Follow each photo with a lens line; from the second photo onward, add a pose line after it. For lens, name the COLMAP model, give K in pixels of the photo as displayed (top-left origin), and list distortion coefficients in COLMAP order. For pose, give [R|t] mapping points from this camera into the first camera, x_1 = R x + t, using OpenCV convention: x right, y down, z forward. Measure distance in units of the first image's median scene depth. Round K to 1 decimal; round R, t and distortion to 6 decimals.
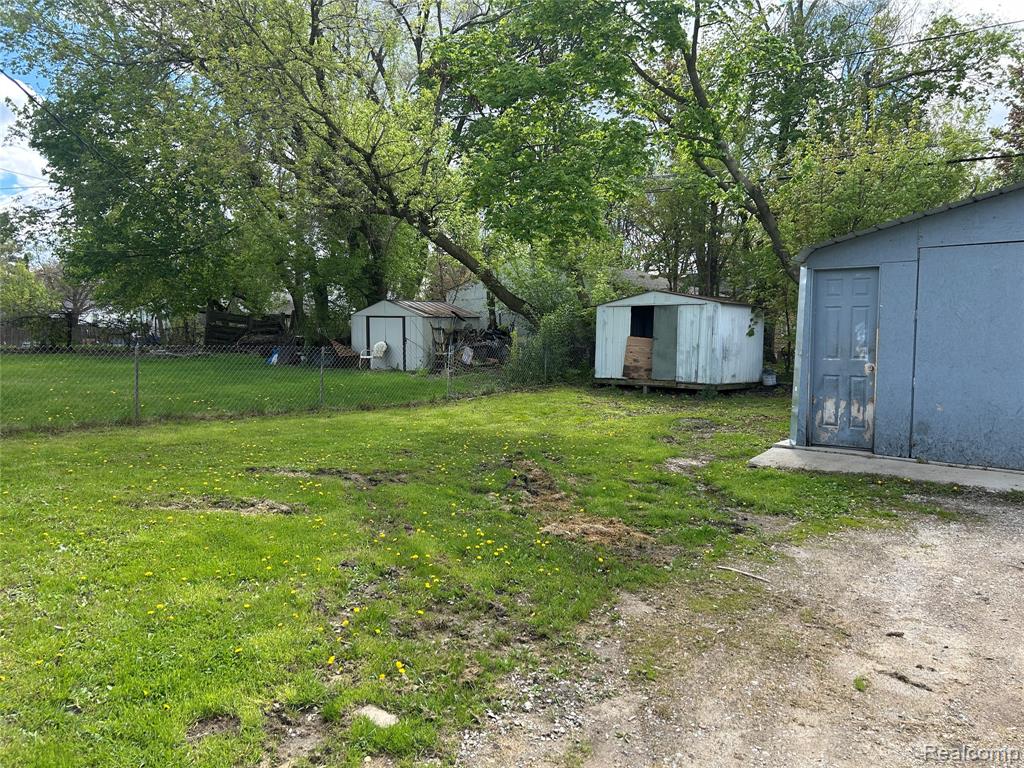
lens RADIAL K [[778.3, 0, 513.9], [0, 778.3, 386.4], [0, 0, 1]] dist [0.038716, -0.001579]
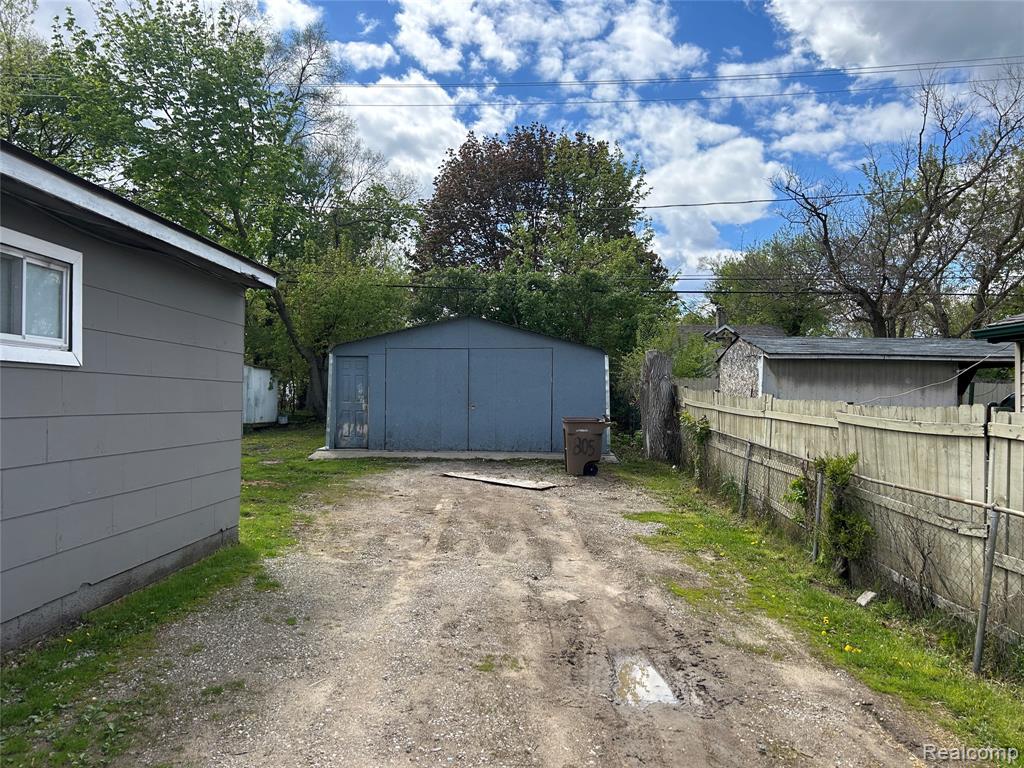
lens RADIAL K [[778.3, 0, 513.3], [0, 778.3, 385.8], [0, 0, 1]] dist [0.038716, -0.001579]
pose [[0.775874, 0.003156, 0.630880, -0.474707], [0.040038, 0.997725, -0.054231, 0.044261], [-0.629617, 0.067335, 0.773982, -0.726705]]
